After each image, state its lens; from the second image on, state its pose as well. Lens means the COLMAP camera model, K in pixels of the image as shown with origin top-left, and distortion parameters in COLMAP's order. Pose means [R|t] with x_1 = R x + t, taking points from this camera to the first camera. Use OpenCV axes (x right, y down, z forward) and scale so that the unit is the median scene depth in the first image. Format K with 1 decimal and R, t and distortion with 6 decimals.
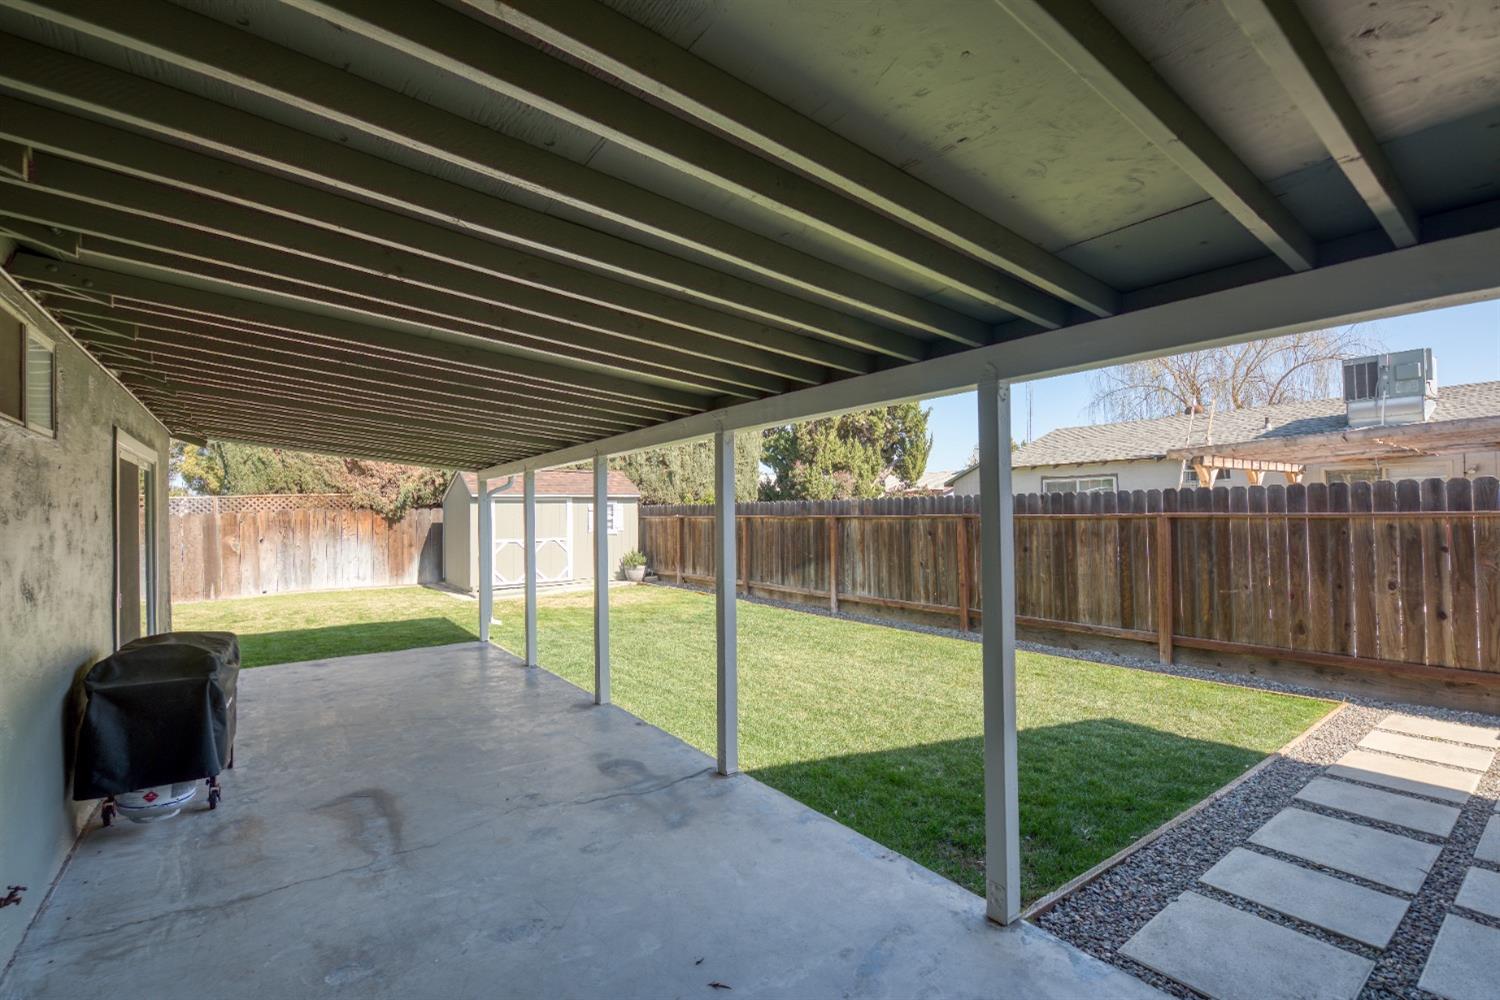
lens RADIAL K [[676.5, 0, 764.0], [0, 676.5, 504.4], [0, 0, 1]] dist [0.000245, 0.000048]
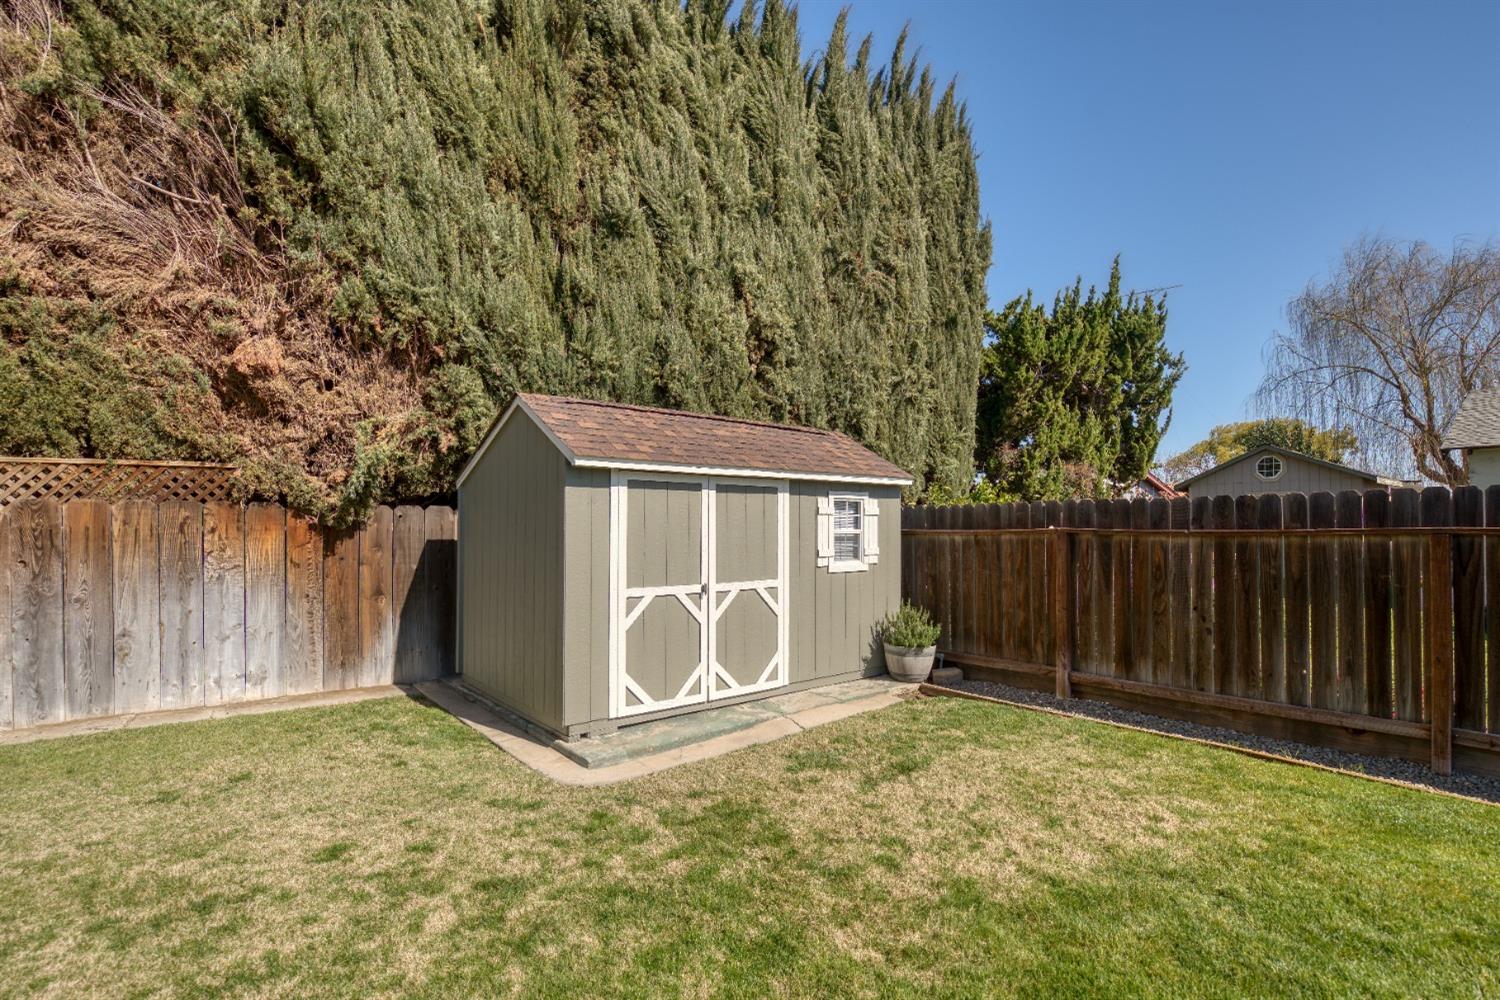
lens RADIAL K [[709.2, 0, 753.4], [0, 709.2, 516.7], [0, 0, 1]] dist [-0.000588, -0.010211]
pose [[0.998327, 0.011408, 0.056681, -0.343742], [-0.011021, 0.999914, -0.007128, 0.015186], [-0.056757, 0.006491, 0.998367, 0.597838]]
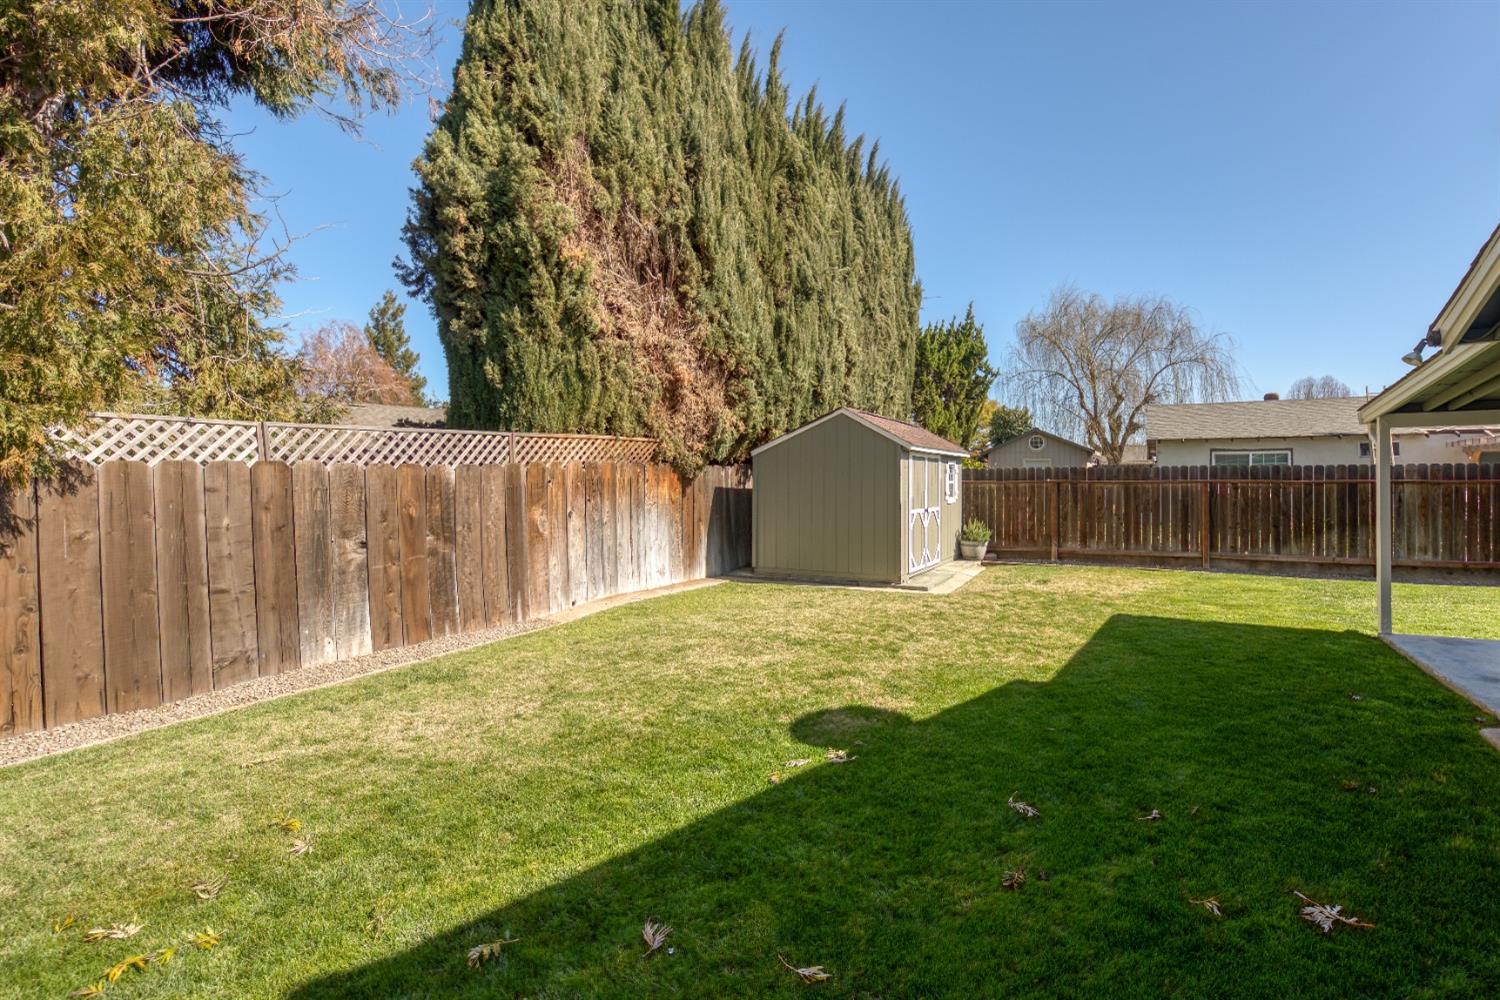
lens RADIAL K [[697.4, 0, 792.7], [0, 697.4, 486.1], [0, 0, 1]] dist [-0.002031, -0.041021]
pose [[0.893670, 0.008683, 0.448640, -0.818742], [-0.014259, 0.999857, 0.009052, 0.021169], [-0.448498, -0.014486, 0.893667, 0.376692]]
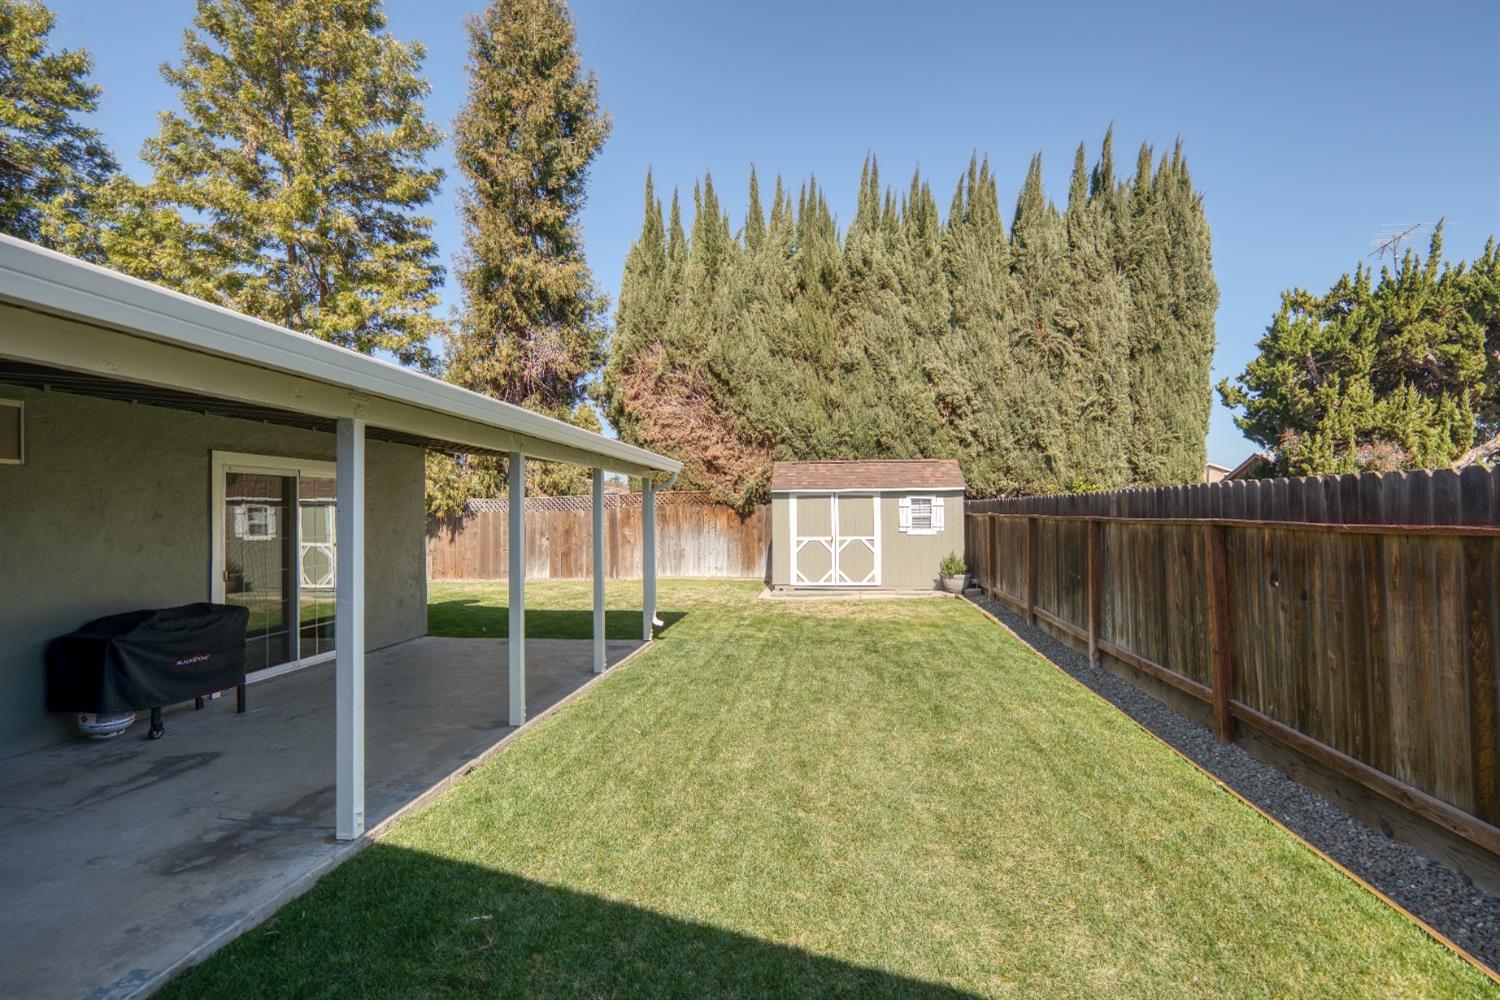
lens RADIAL K [[731.3, 0, 750.7], [0, 731.3, 493.0], [0, 0, 1]] dist [0.004411, -0.010804]
pose [[0.722619, -0.010914, -0.691161, 0.260388], [0.008073, 0.999940, -0.007349, -0.002876], [0.691200, -0.000269, 0.722664, 0.201987]]
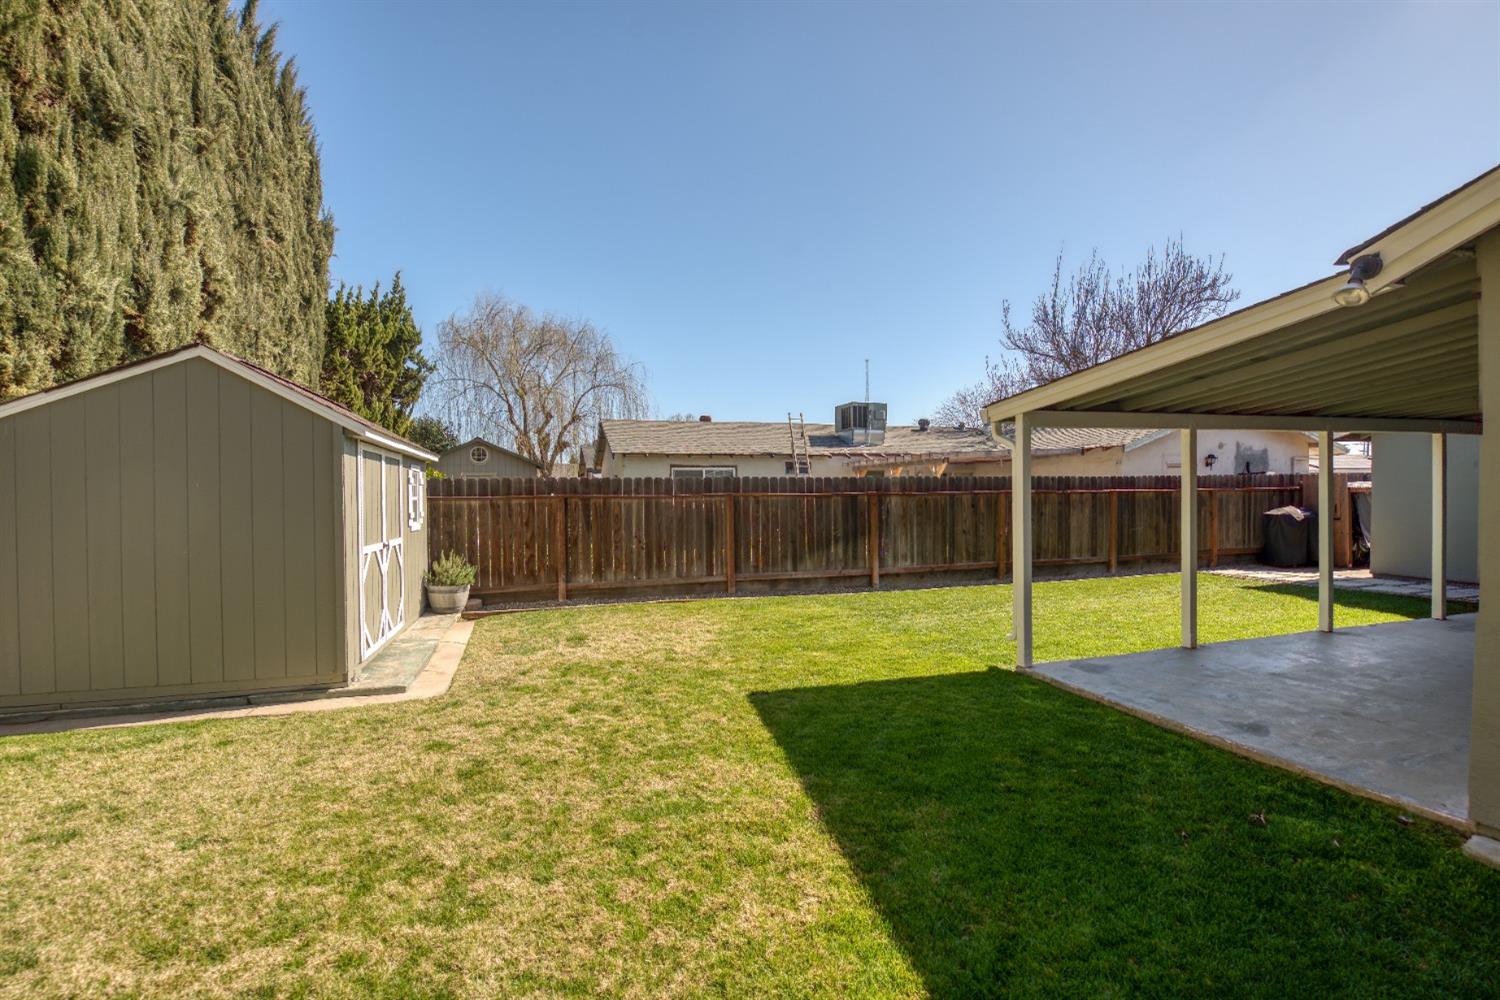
lens RADIAL K [[675.7, 0, 754.9], [0, 675.7, 508.3], [0, 0, 1]] dist [-0.002444, -0.008208]
pose [[0.329715, -0.006343, 0.944059, -0.678023], [-0.001728, 0.999972, 0.007322, 0.024901], [-0.944079, -0.004045, 0.329694, 0.623647]]
